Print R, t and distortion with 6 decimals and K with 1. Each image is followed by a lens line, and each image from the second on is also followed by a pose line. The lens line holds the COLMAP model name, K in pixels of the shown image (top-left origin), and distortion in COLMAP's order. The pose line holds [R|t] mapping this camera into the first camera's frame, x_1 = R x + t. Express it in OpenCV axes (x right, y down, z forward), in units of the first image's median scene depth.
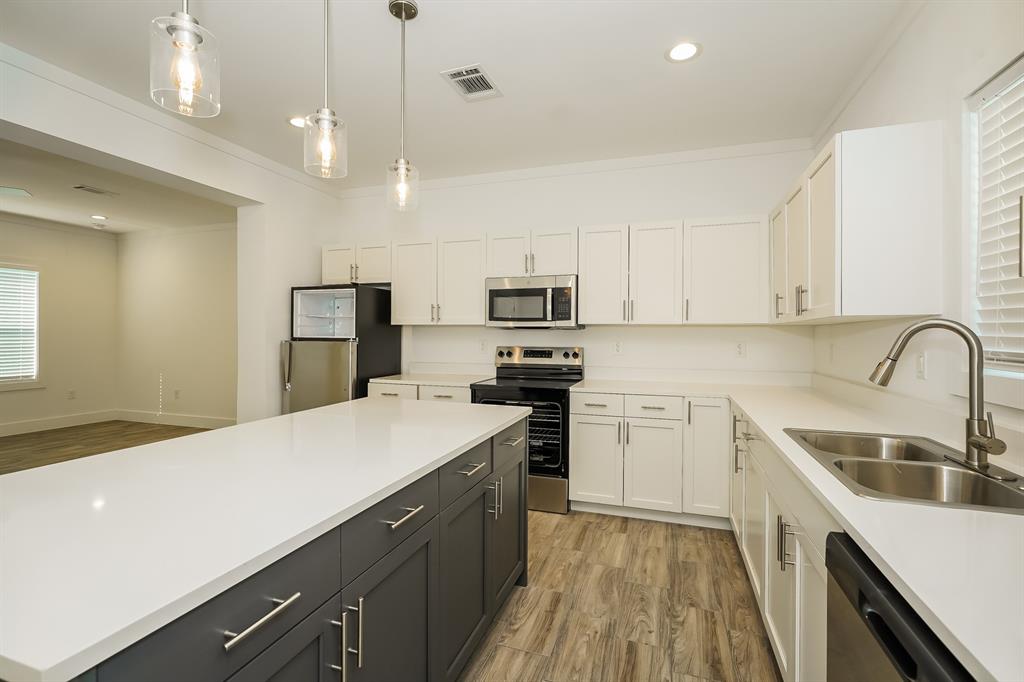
lens RADIAL K [[455.1, 0, 514.7], [0, 455.1, 335.6], [0, 0, 1]] dist [0.000994, 0.000696]
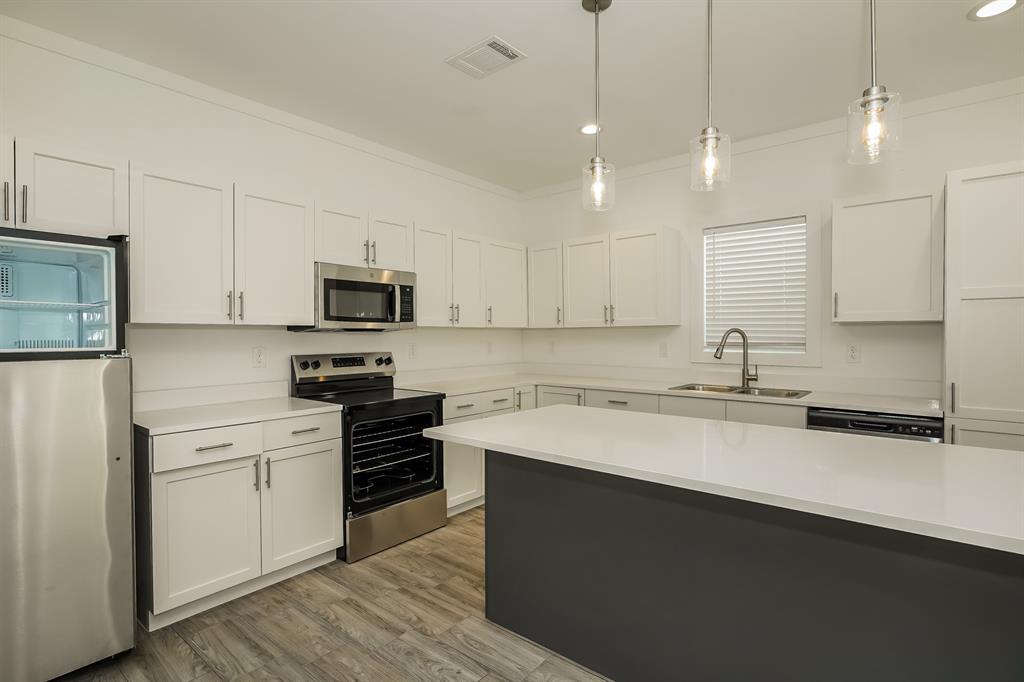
lens RADIAL K [[507.2, 0, 512.0], [0, 507.2, 341.0], [0, 0, 1]] dist [0.001527, 0.000264]
pose [[0.368510, -0.014387, 0.929512, -0.755057], [0.012528, 0.999866, 0.010509, -0.003564], [-0.929539, 0.007772, 0.368641, 0.436463]]
